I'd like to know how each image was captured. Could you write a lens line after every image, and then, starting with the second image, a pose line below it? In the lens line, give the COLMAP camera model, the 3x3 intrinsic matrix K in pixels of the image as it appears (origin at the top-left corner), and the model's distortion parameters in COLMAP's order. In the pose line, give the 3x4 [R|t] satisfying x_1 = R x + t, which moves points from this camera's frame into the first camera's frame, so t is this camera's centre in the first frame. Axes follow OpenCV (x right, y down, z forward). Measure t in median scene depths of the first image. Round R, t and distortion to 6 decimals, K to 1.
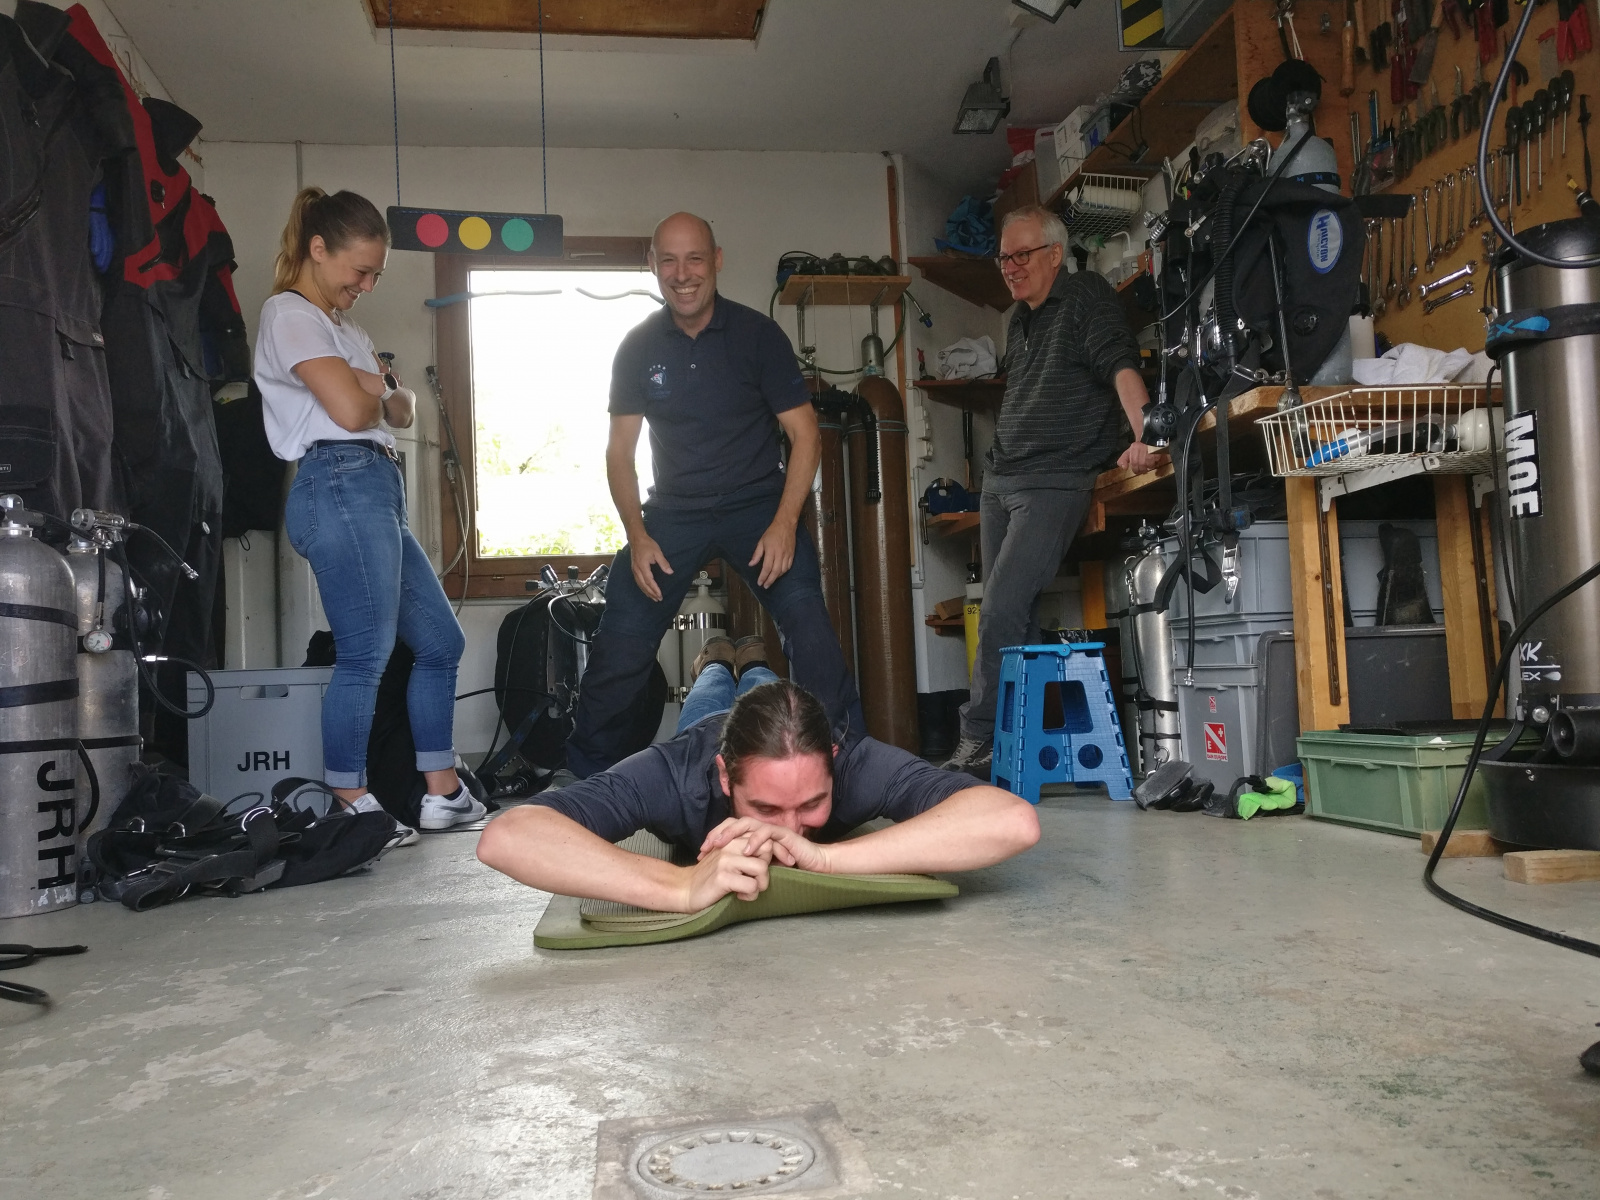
lens RADIAL K [[1272.1, 0, 801.7], [0, 1272.1, 598.7], [0, 0, 1]] dist [-0.007745, 0.059933]
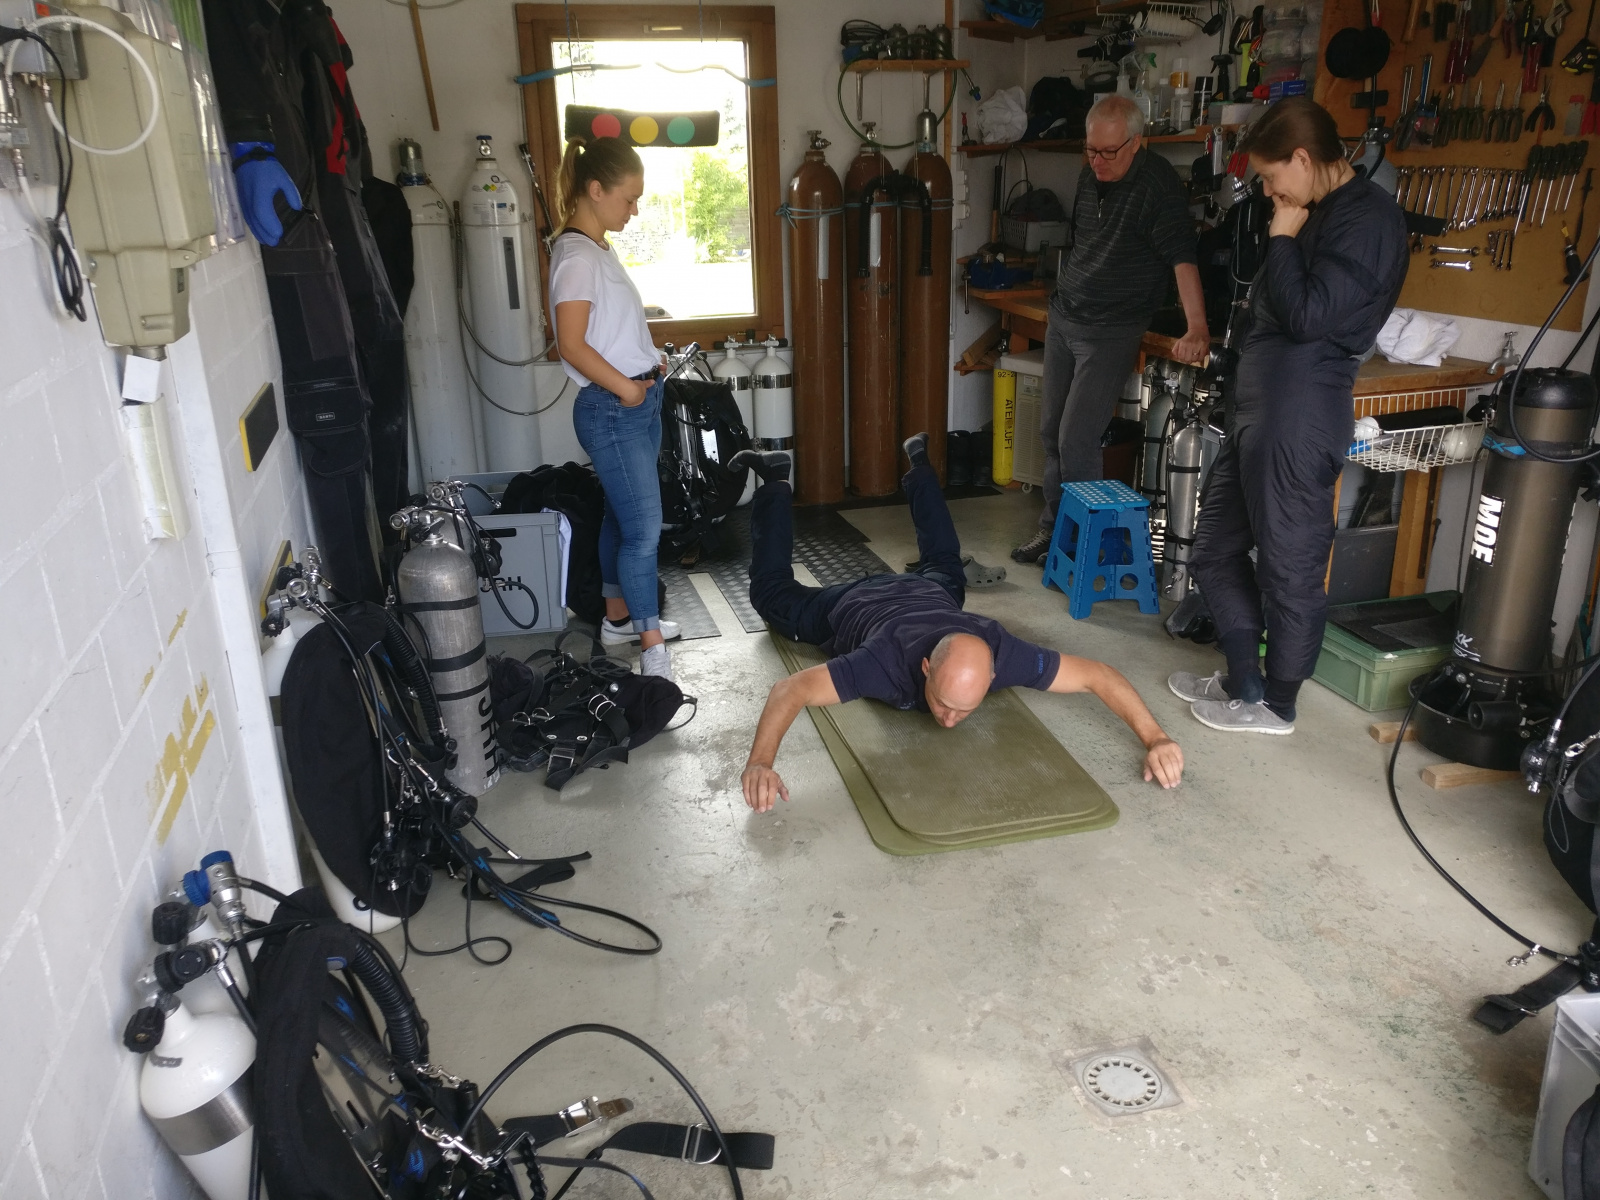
lens RADIAL K [[1283.2, 0, 818.0], [0, 1283.2, 586.8], [0, 0, 1]] dist [-0.032939, 0.117657]
pose [[0.992391, -0.011688, 0.122567, -0.386528], [-0.036842, 0.921684, 0.386187, -0.554112], [-0.117482, -0.387764, 0.914241, -0.311535]]
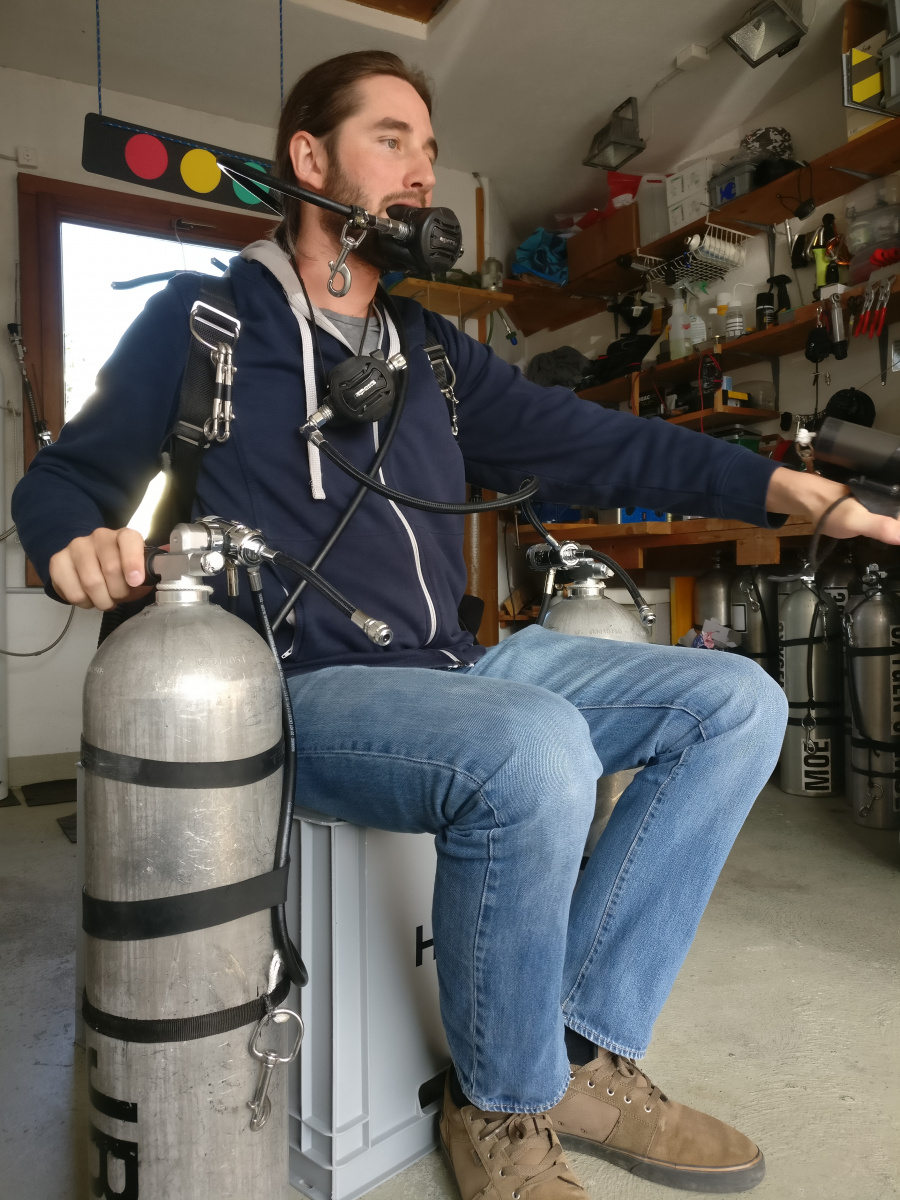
lens RADIAL K [[962.4, 0, 450.0], [0, 962.4, 600.0], [0, 0, 1]] dist [-0.032939, 0.117657]
pose [[0.937917, 0.033478, 0.345241, -0.494944], [-0.052787, 0.997514, 0.046677, -0.079285], [-0.342820, -0.062004, 0.937353, 0.556967]]
